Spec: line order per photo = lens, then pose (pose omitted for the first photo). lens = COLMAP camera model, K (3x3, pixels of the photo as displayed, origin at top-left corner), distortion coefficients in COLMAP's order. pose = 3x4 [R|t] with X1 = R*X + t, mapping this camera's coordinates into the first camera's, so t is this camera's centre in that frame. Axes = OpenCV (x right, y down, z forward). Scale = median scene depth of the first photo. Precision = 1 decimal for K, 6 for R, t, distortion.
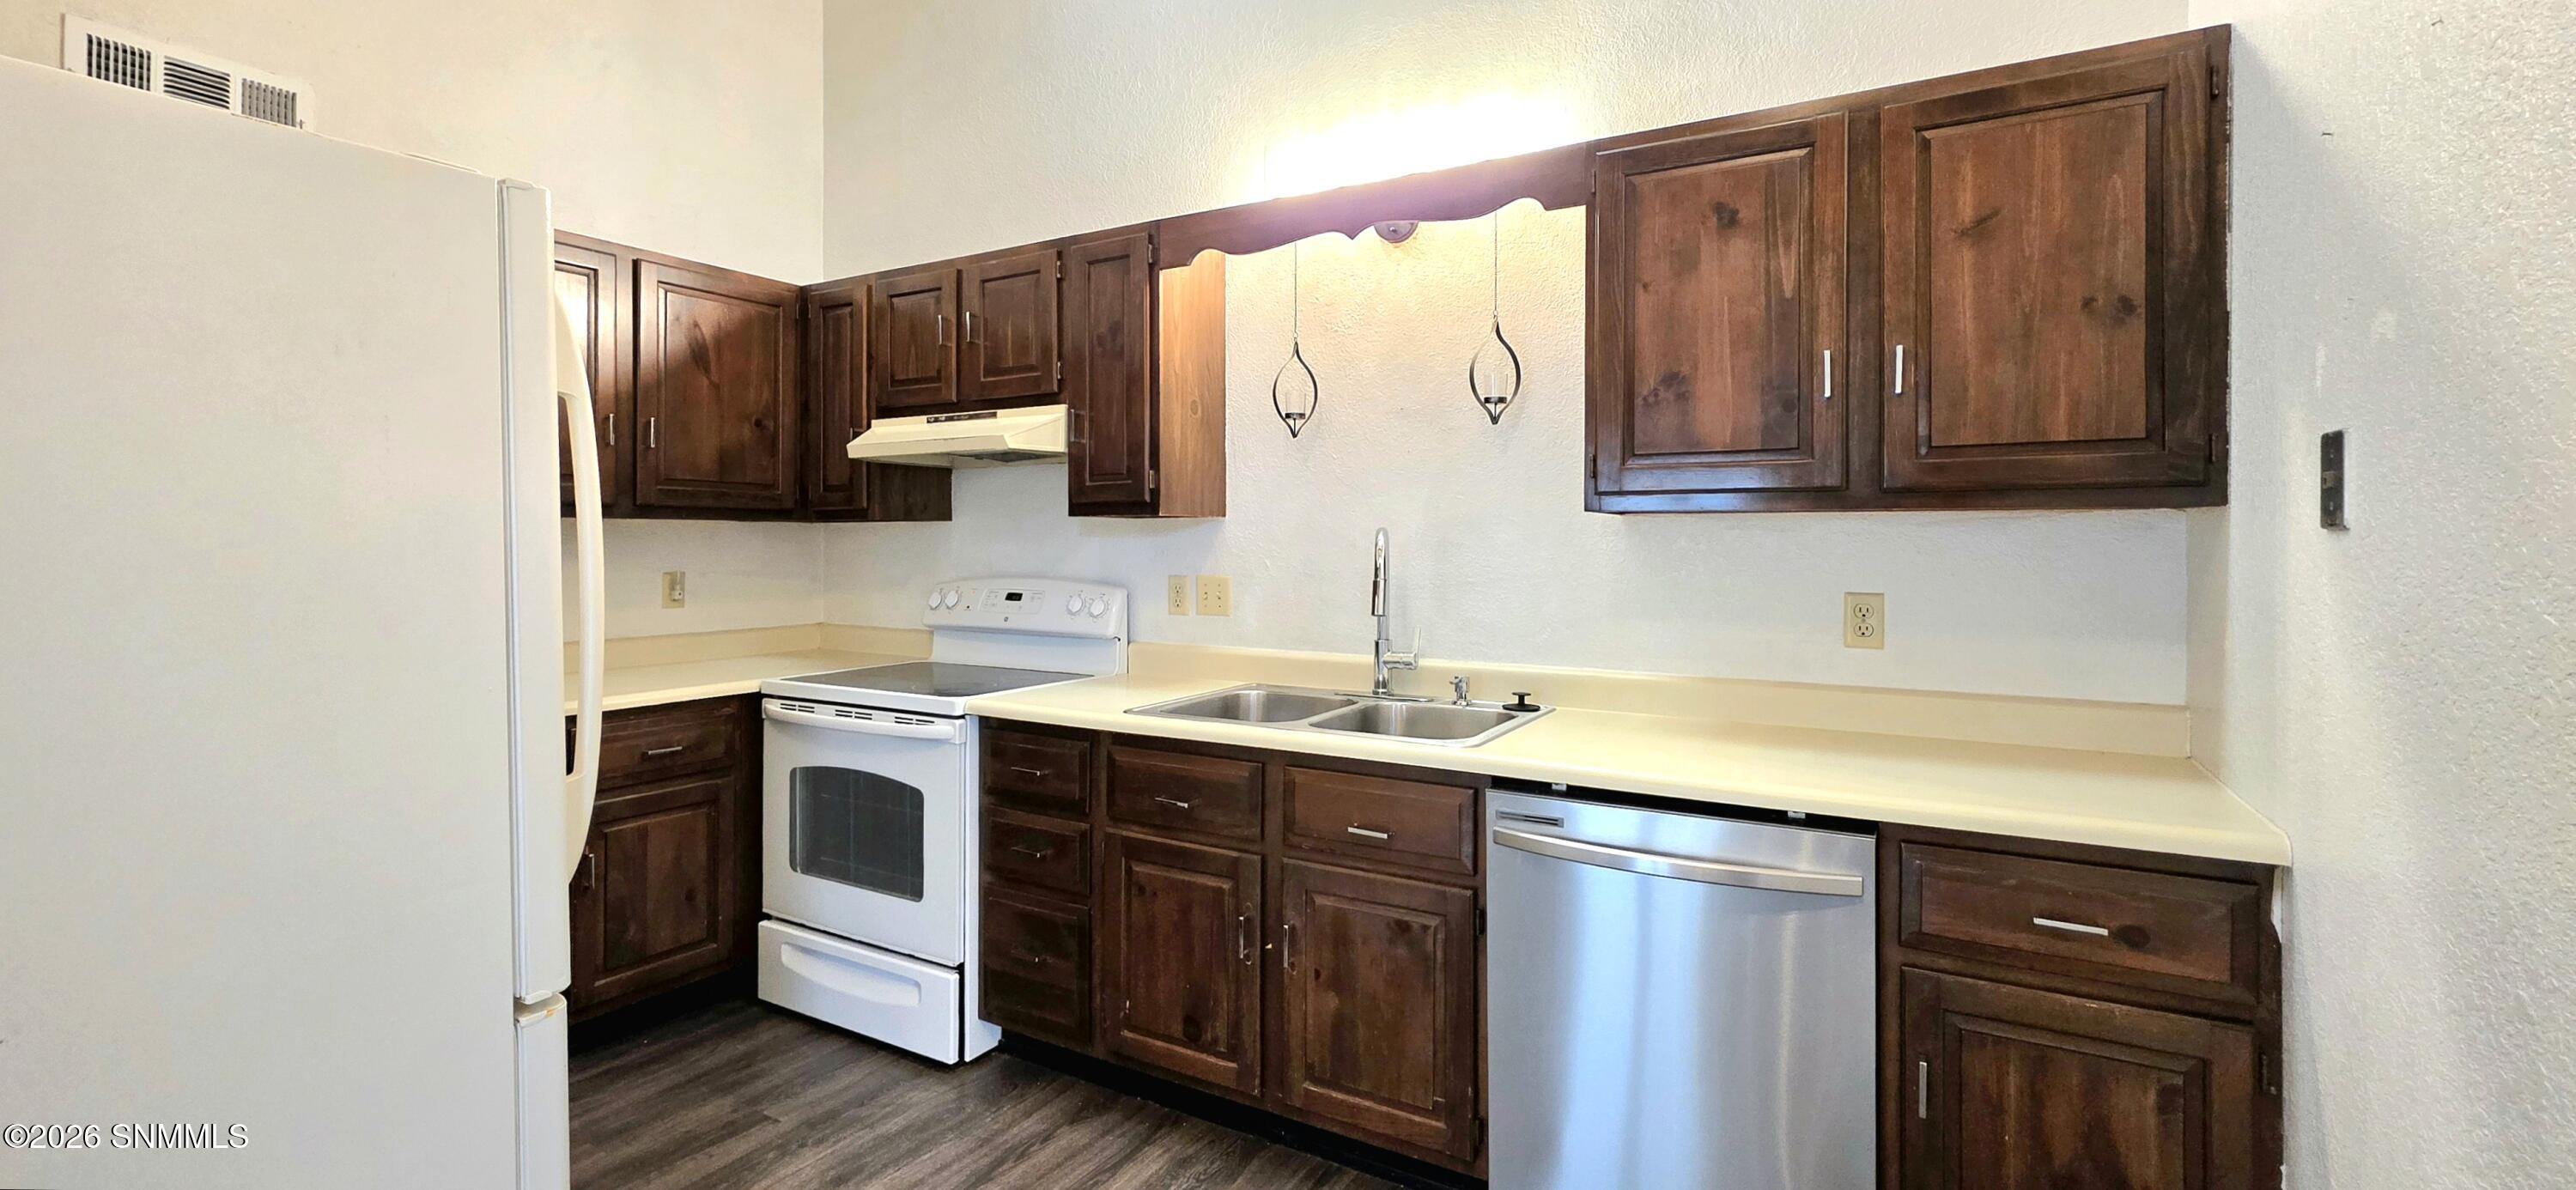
lens RADIAL K [[1059.7, 0, 1245.8], [0, 1059.7, 549.3], [0, 0, 1]] dist [0.006624, 0.000530]
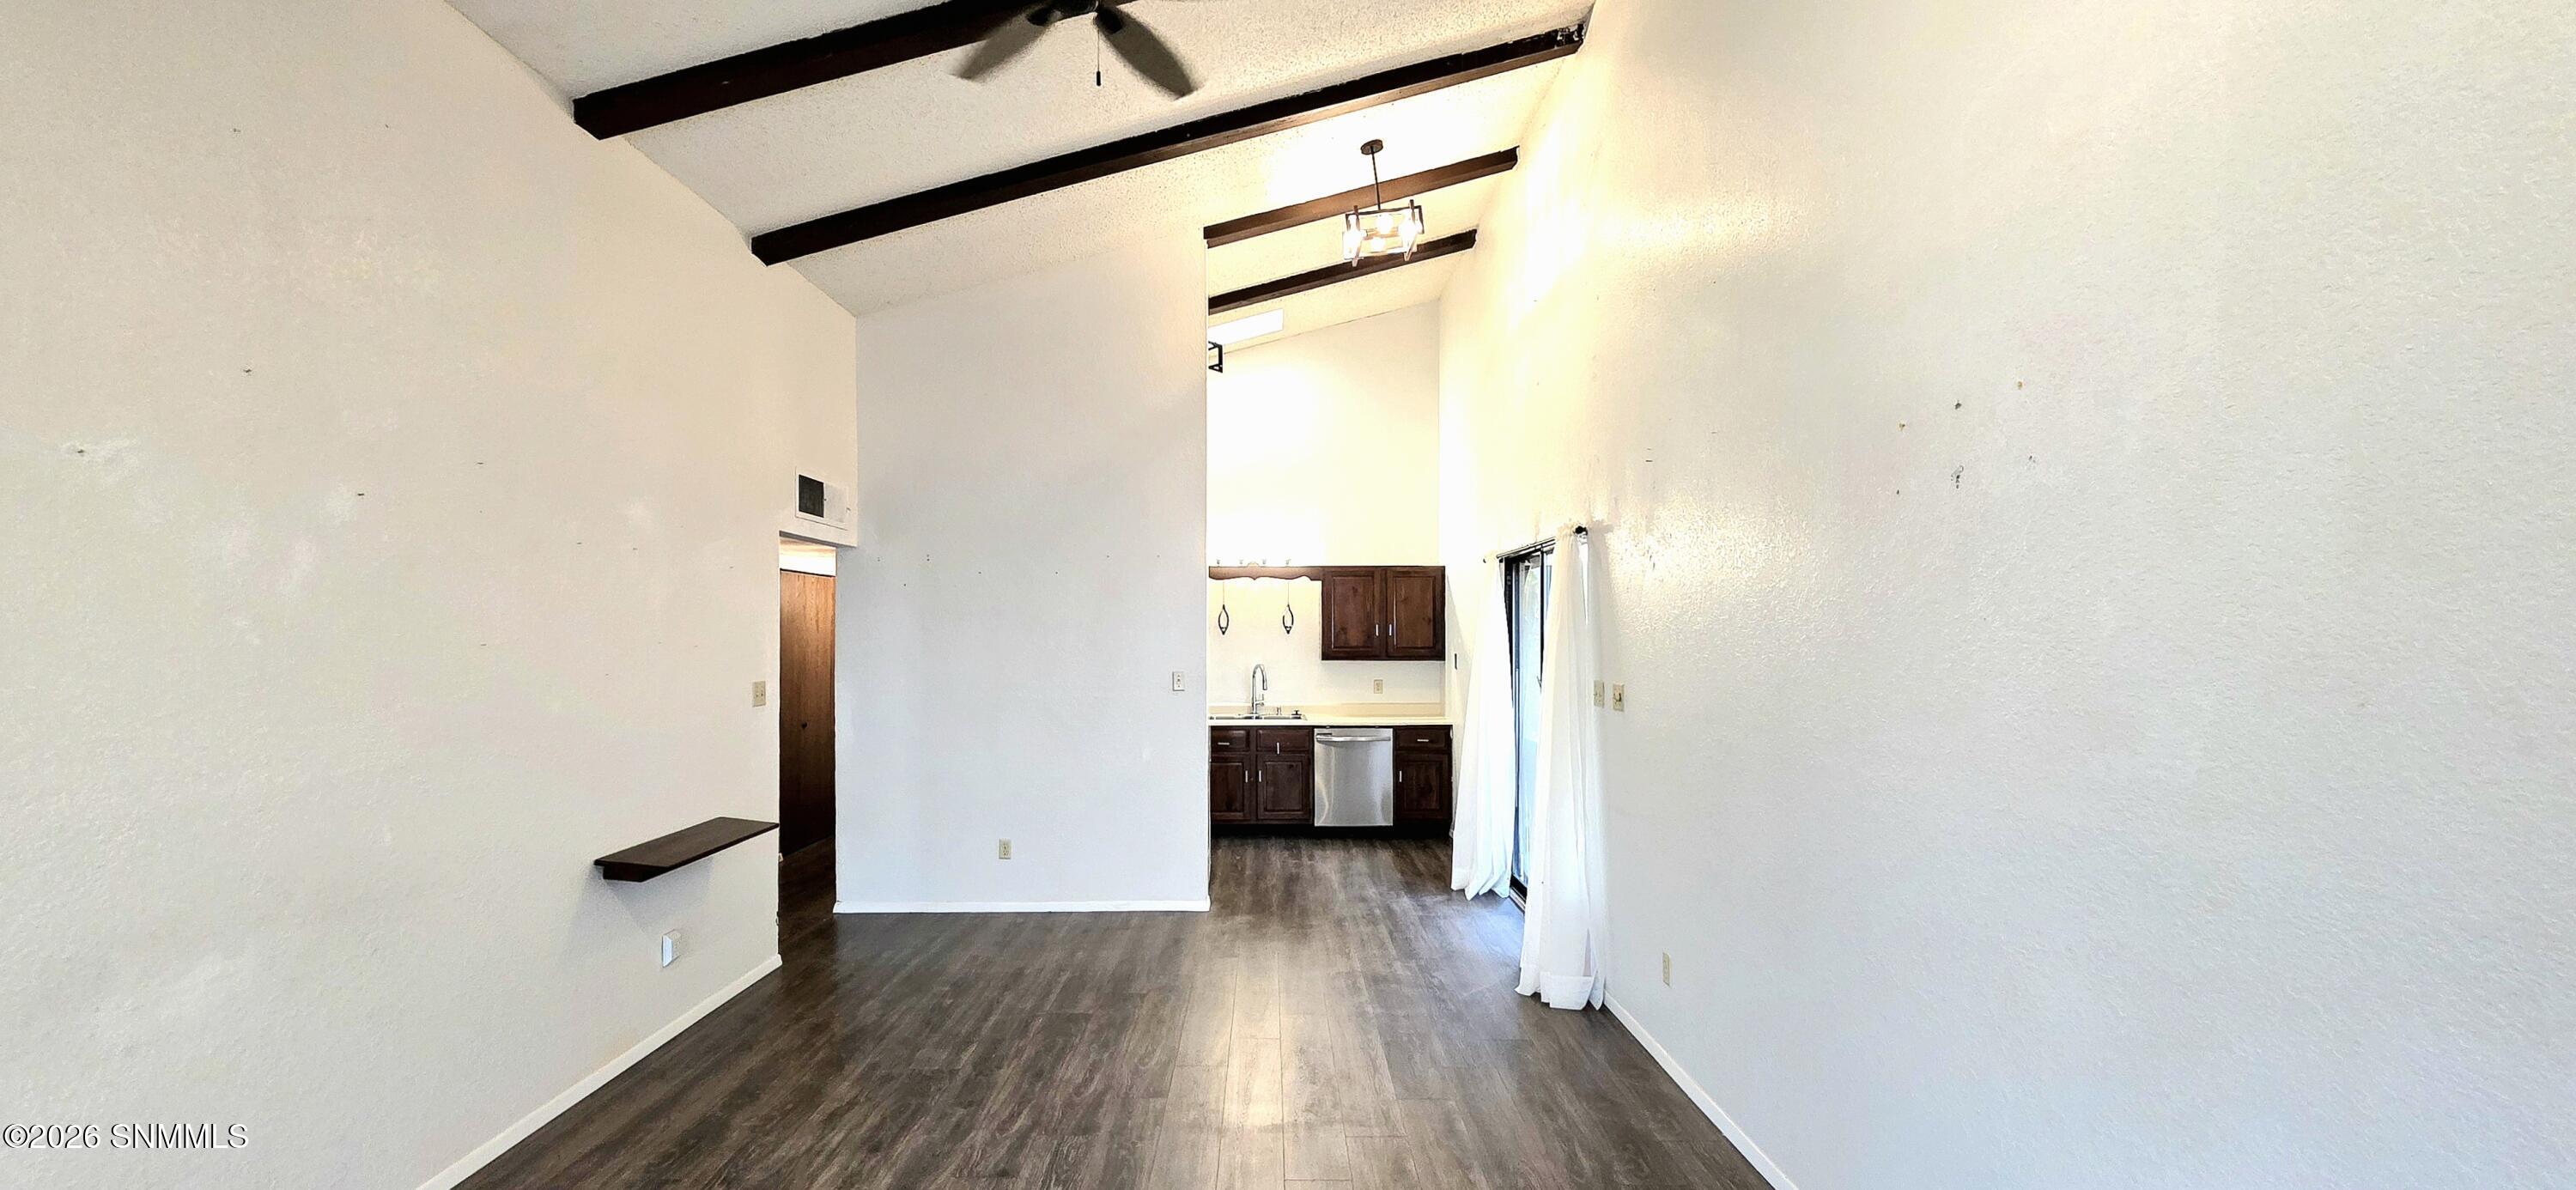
lens RADIAL K [[1059.7, 0, 1249.0], [0, 1059.7, 633.4], [0, 0, 1]] dist [0.006624, 0.000530]
pose [[0.858942, -0.007145, 0.512023, -1.436023], [0.006598, 0.999974, 0.002887, -0.112648], [-0.512031, 0.000898, 0.858967, -1.663466]]
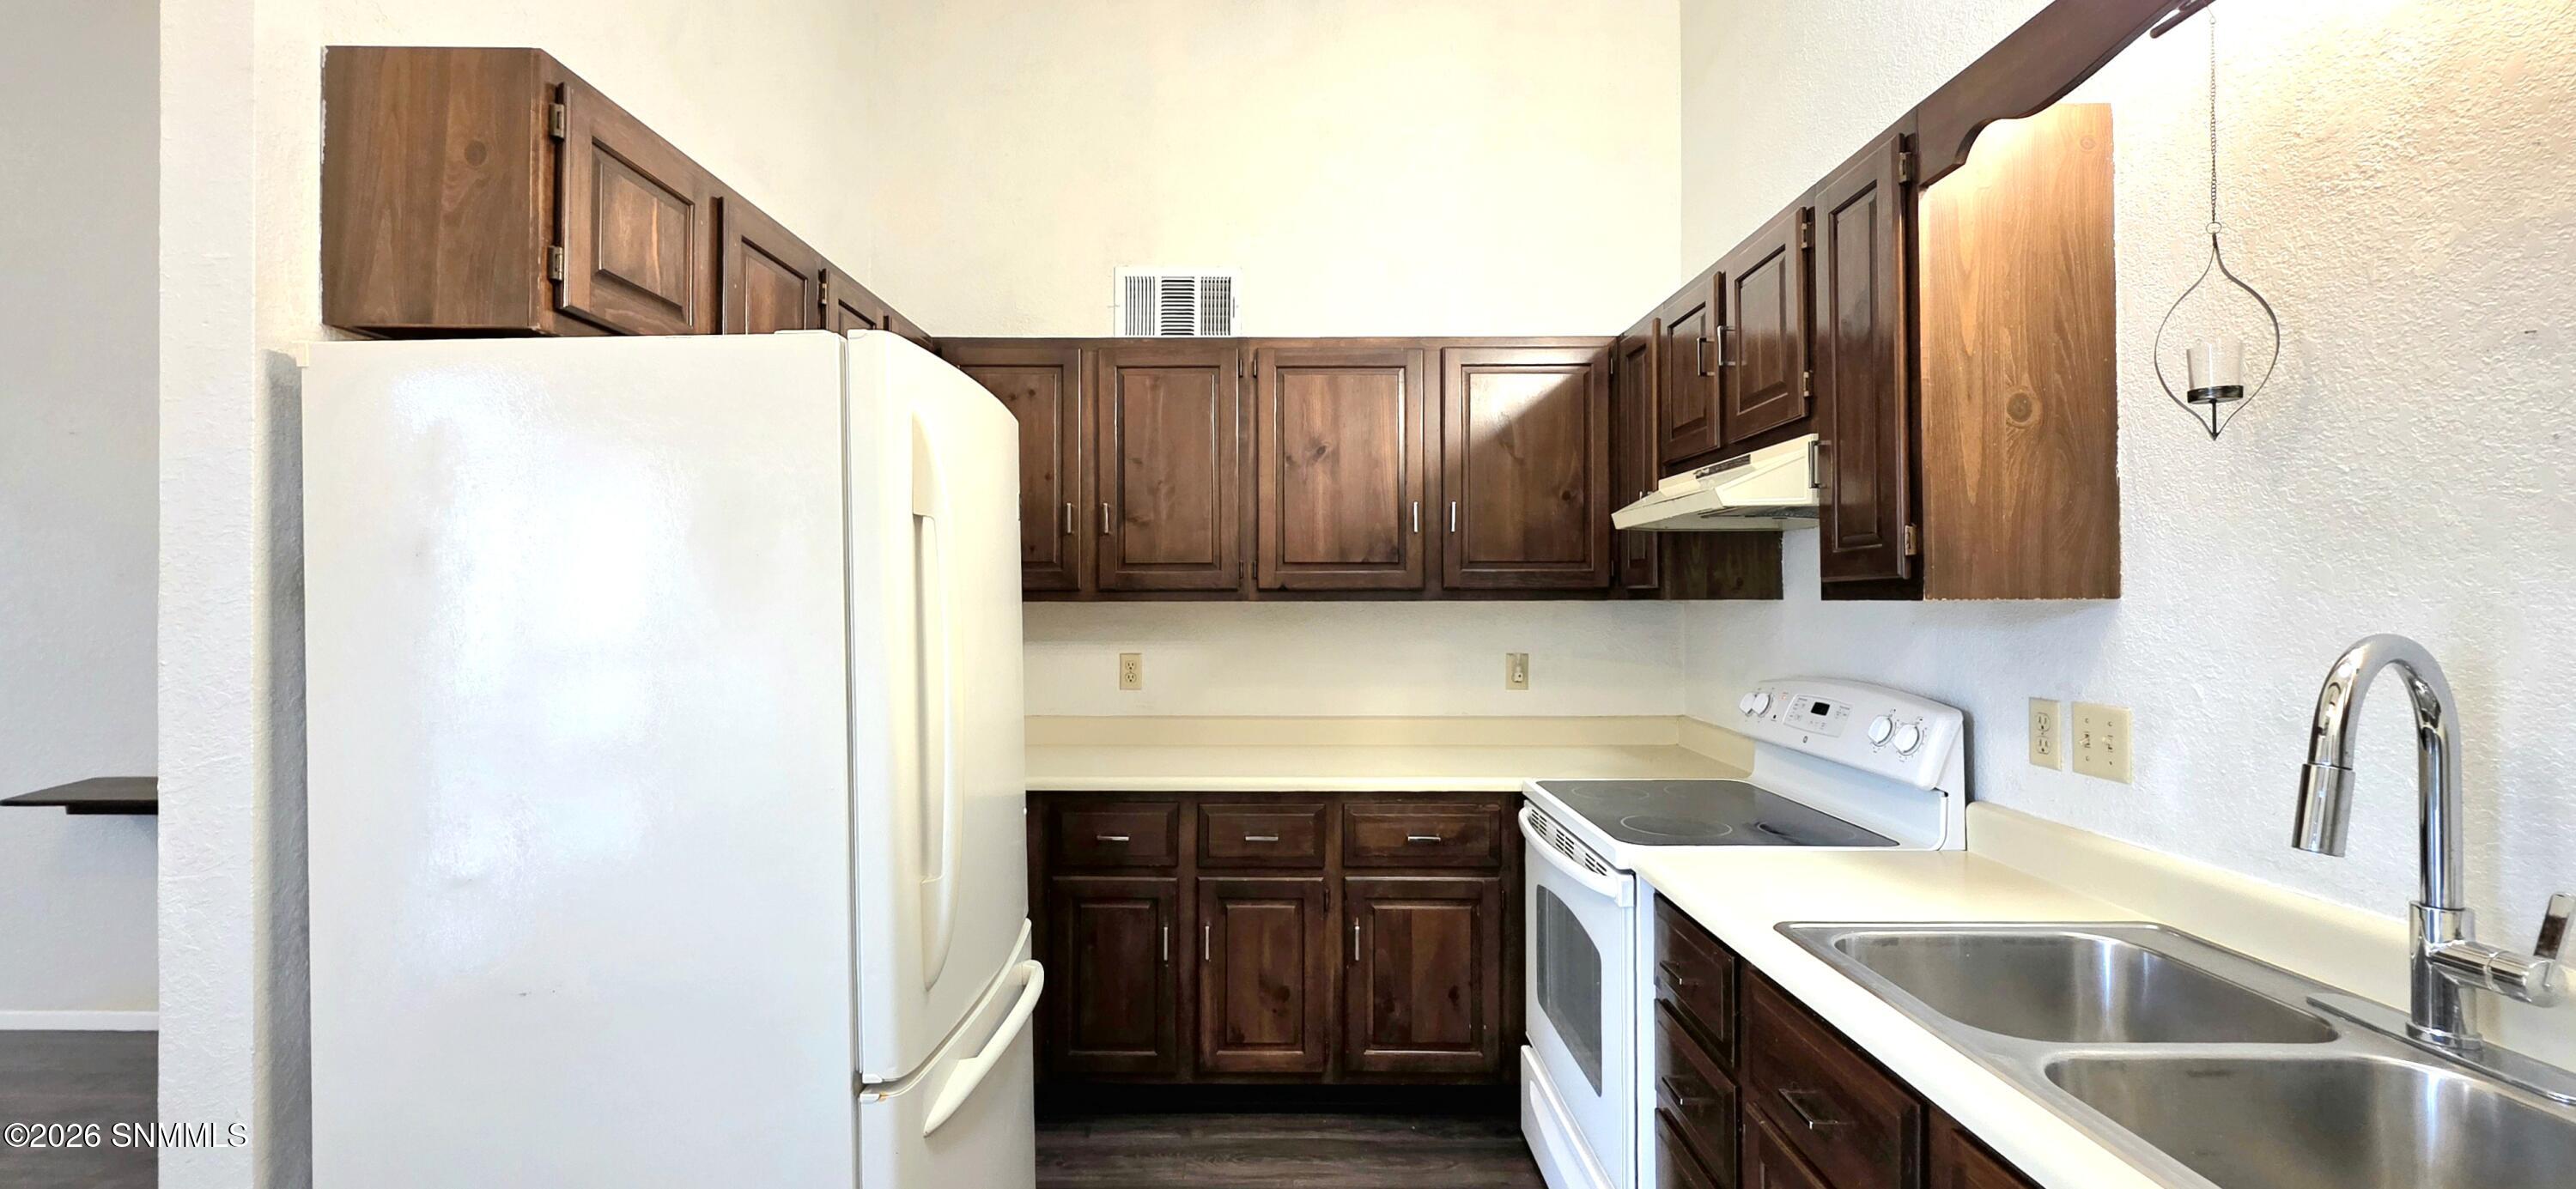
lens RADIAL K [[1059.7, 0, 1303.7], [0, 1059.7, 593.5], [0, 0, 1]] dist [0.006624, 0.000530]
pose [[0.534510, -0.009469, -0.845109, 0.236396], [0.001384, 0.999946, -0.010329, -0.030255], [0.845161, 0.004351, 0.534494, 0.386196]]
